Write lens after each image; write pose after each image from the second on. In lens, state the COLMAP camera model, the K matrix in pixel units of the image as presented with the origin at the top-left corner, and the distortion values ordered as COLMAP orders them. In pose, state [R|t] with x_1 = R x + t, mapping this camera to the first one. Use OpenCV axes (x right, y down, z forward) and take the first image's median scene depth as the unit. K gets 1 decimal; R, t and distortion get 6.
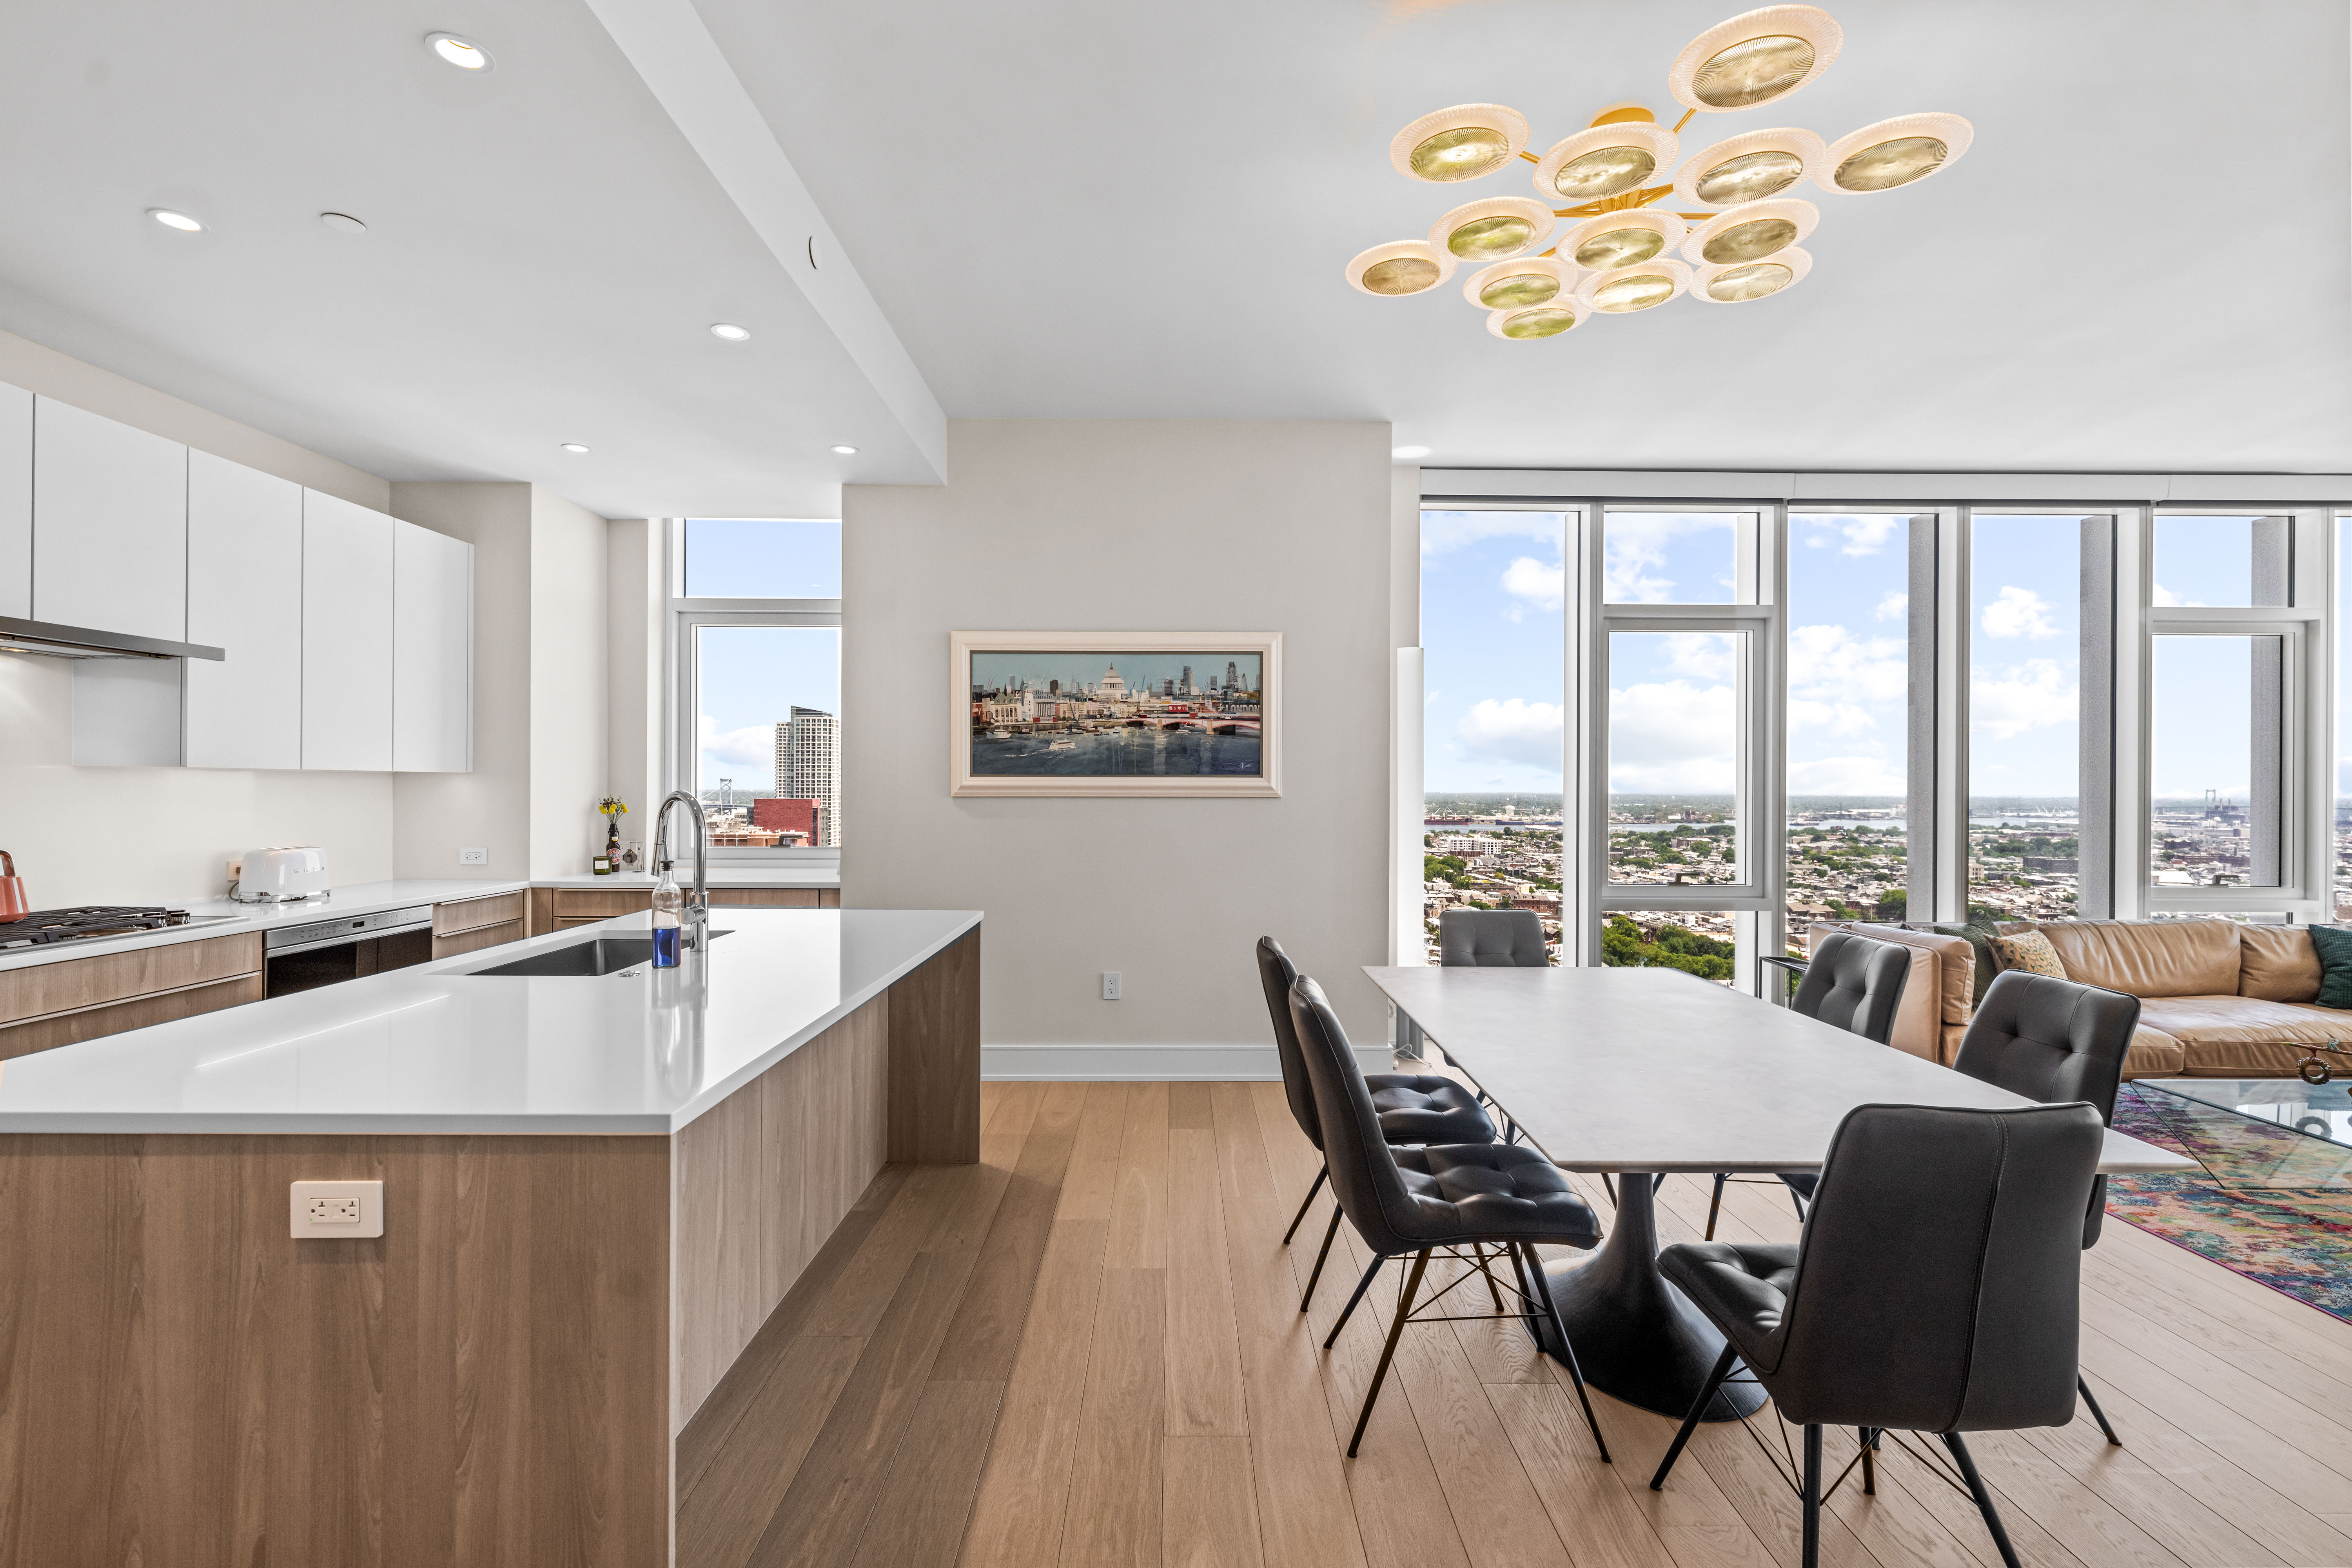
lens RADIAL K [[1075.3, 0, 1179.8], [0, 1075.3, 786.8], [0, 0, 1]] dist [0.004458, 0.001221]
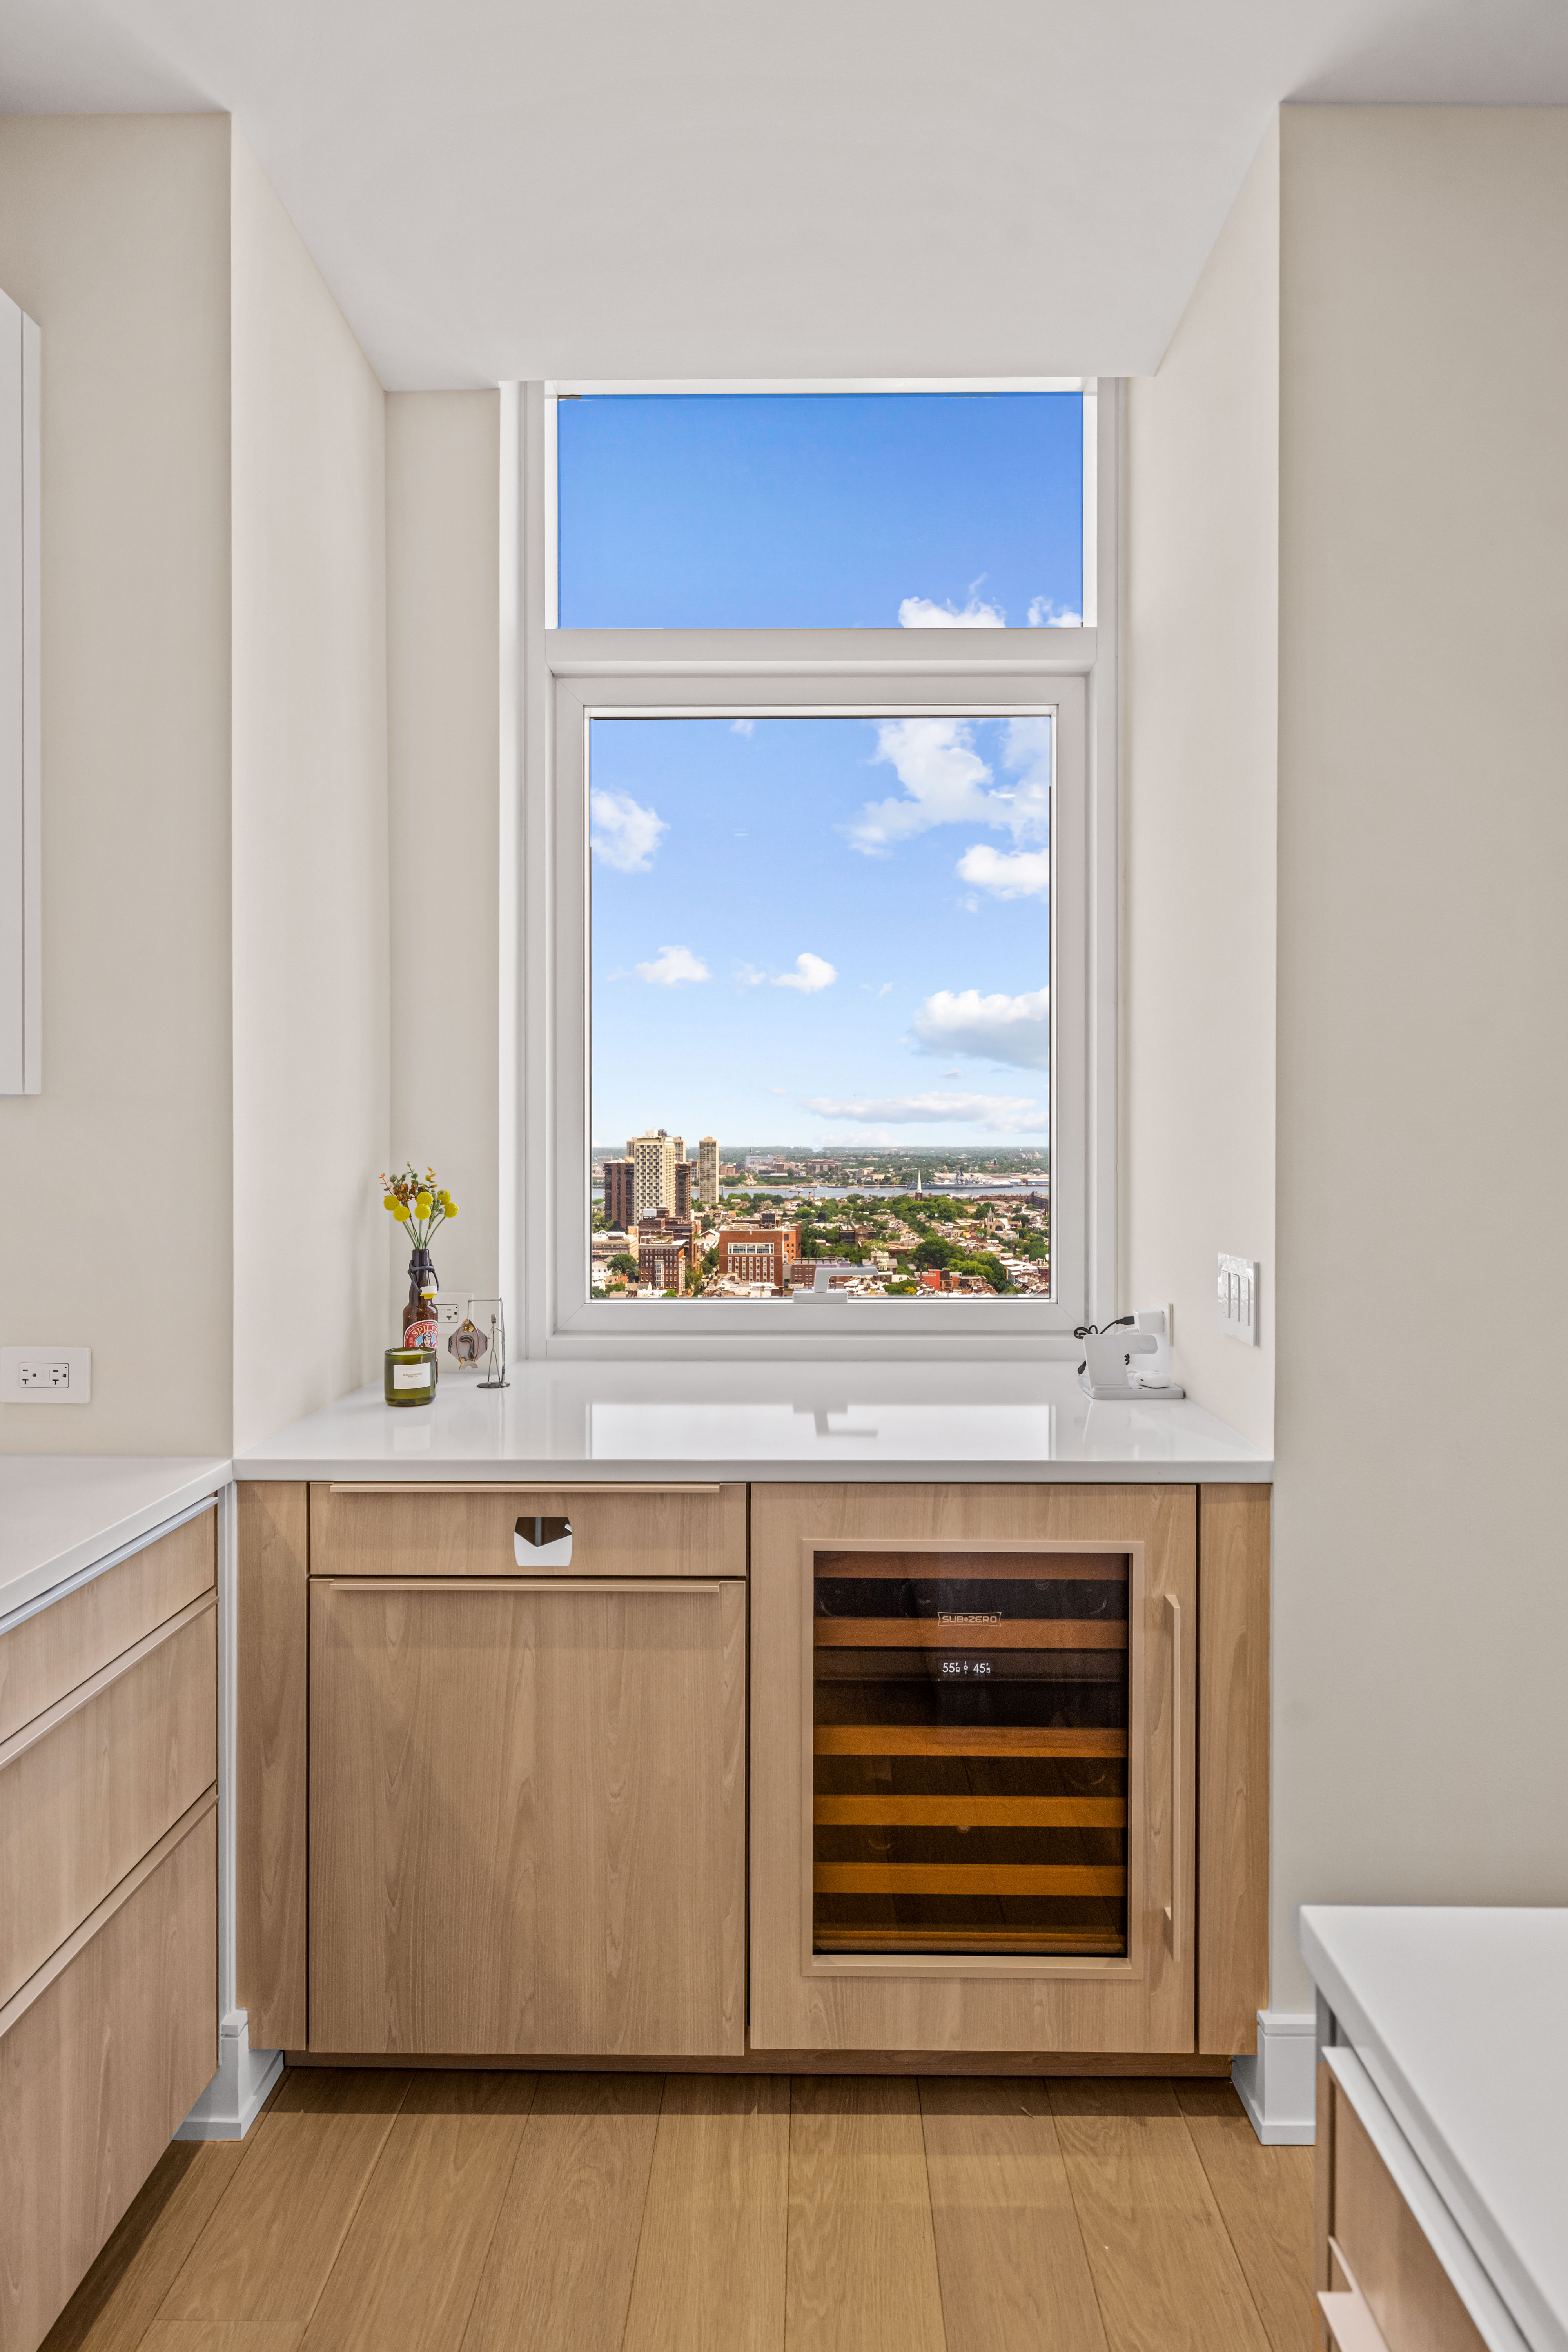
lens RADIAL K [[1308.3, 0, 770.5], [0, 1308.3, 1161.4], [0, 0, 1]] dist [-0.006049, -0.001439]
pose [[0.999607, -0.005873, -0.027420, -0.443995], [0.006291, 0.999865, 0.015210, 0.000266], [0.027327, -0.015376, 0.999508, 0.642972]]
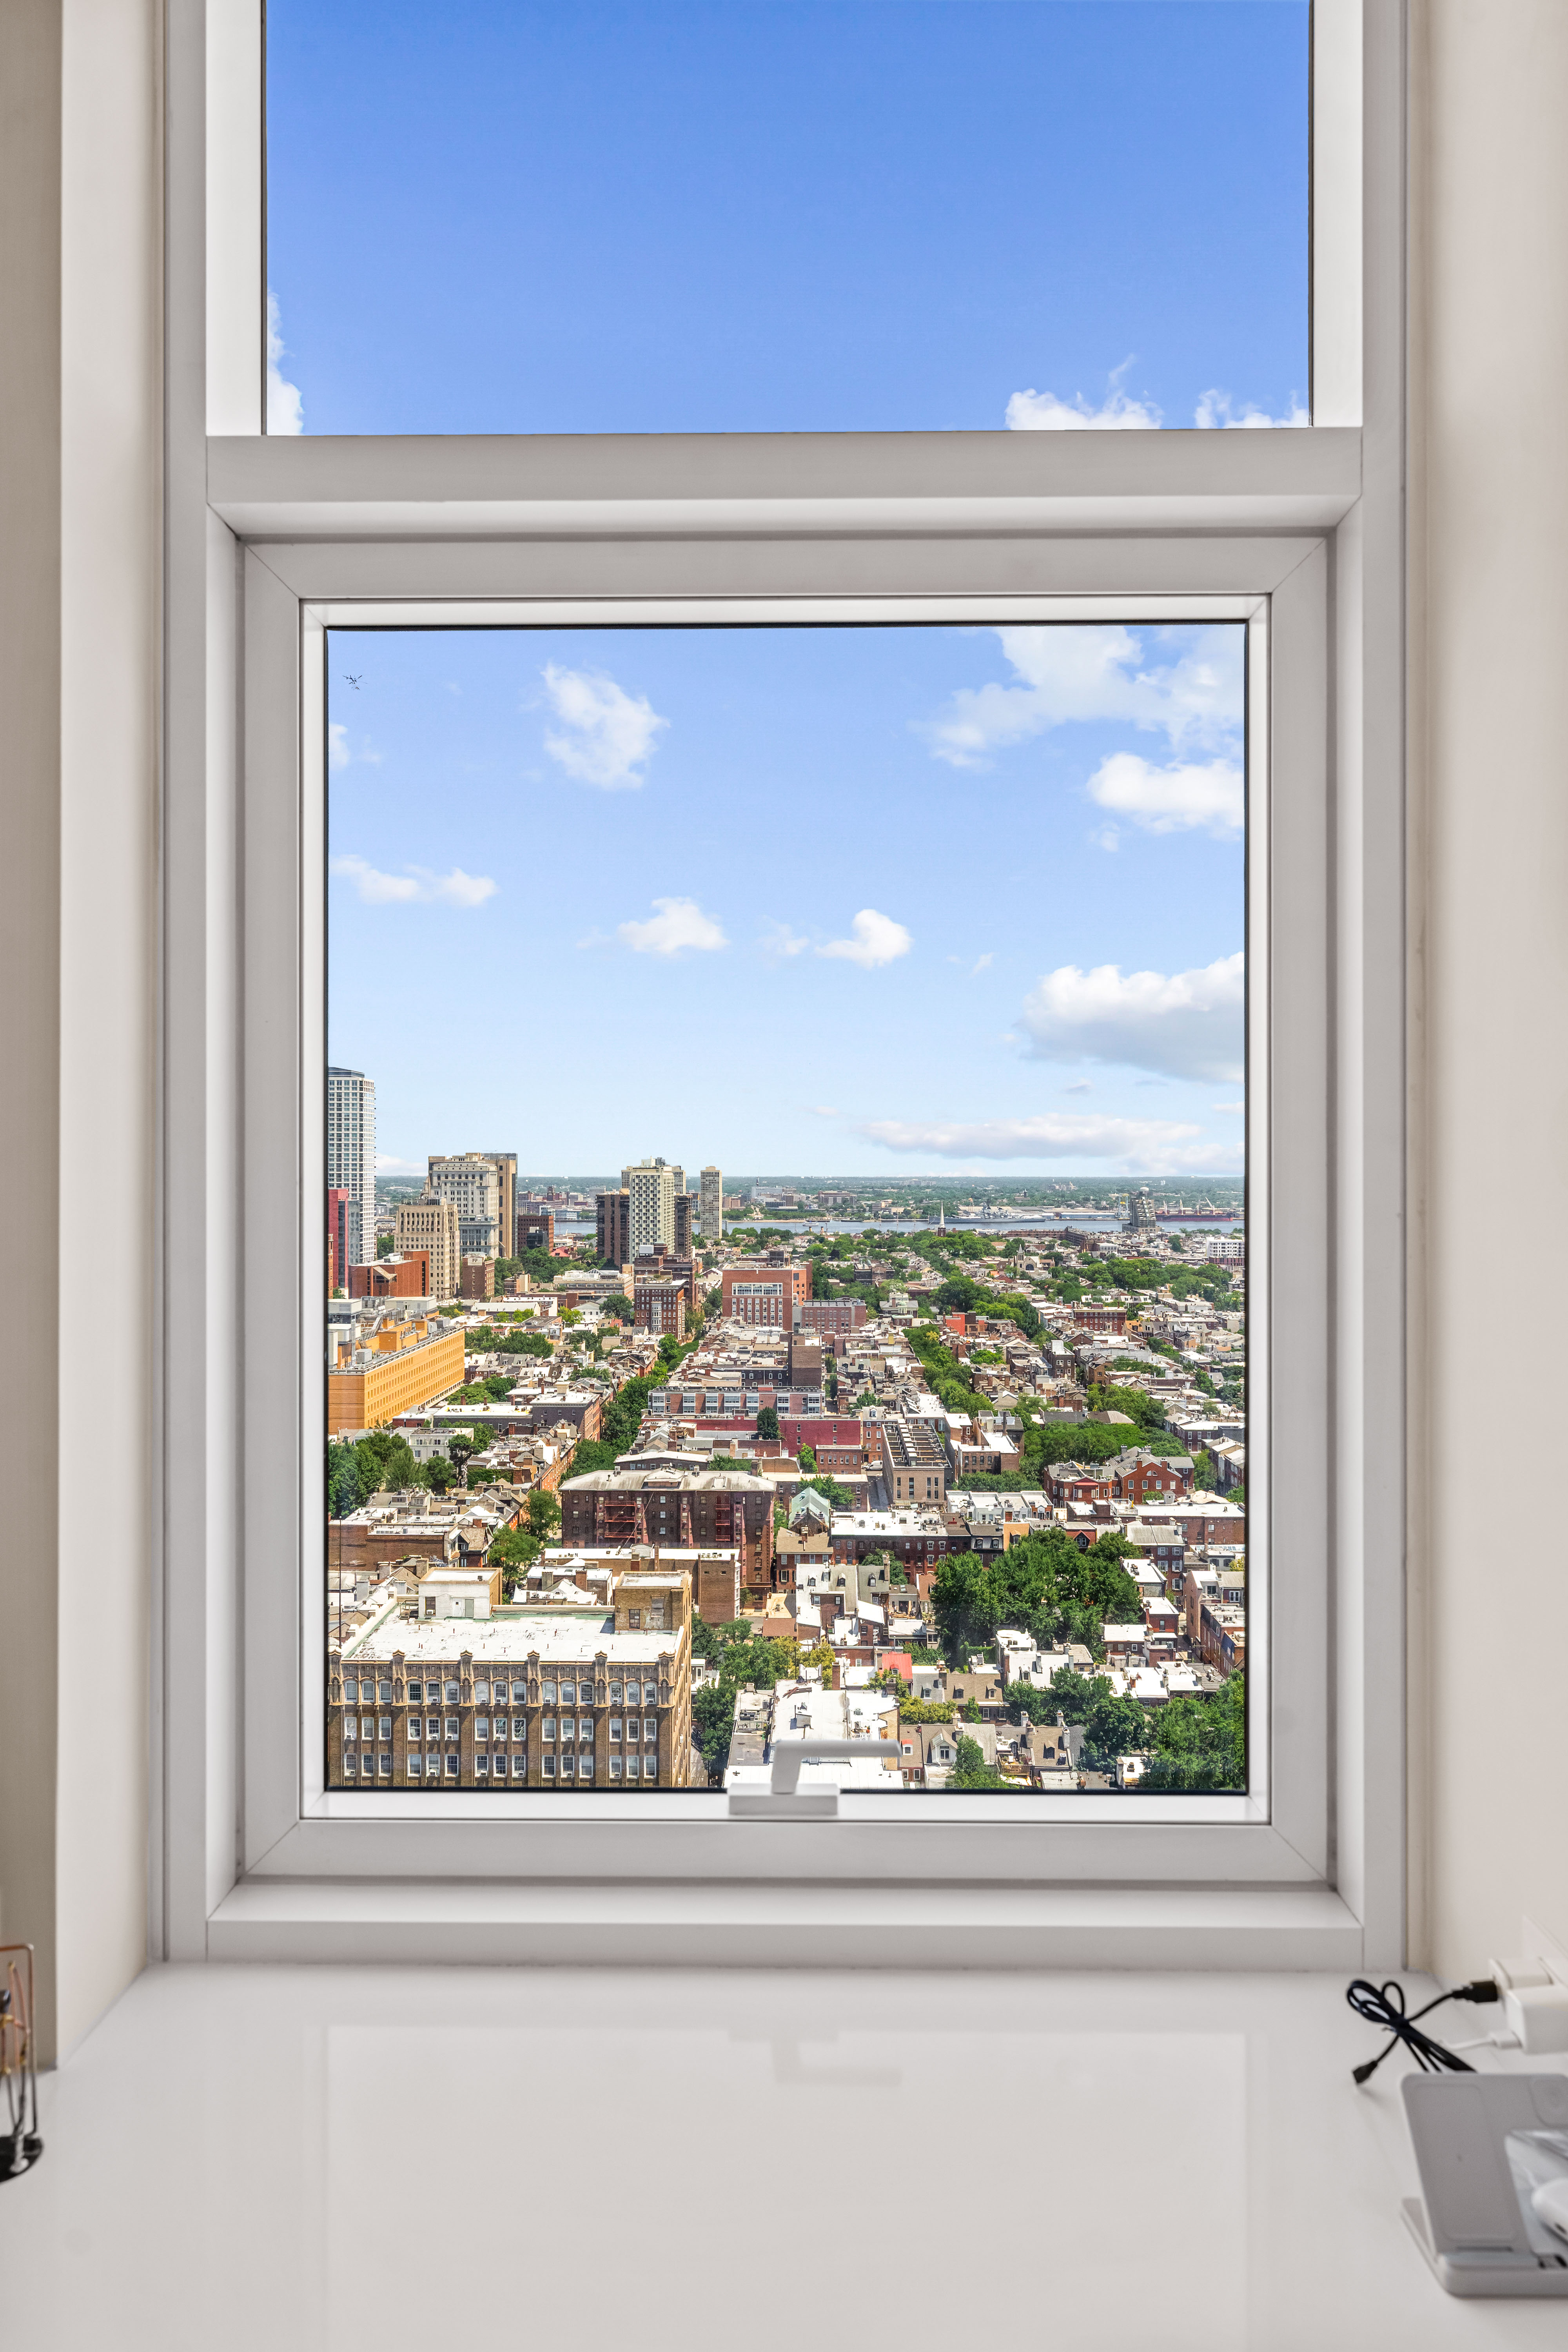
lens RADIAL K [[1424.0, 0, 782.6], [0, 1424.0, 1168.1], [0, 0, 1]] dist [-0.025001, -0.000910]
pose [[0.999697, -0.003909, -0.024292, -0.471935], [0.003861, 0.999991, -0.002011, -0.007645], [0.024299, 0.001916, 0.999703, 0.916866]]
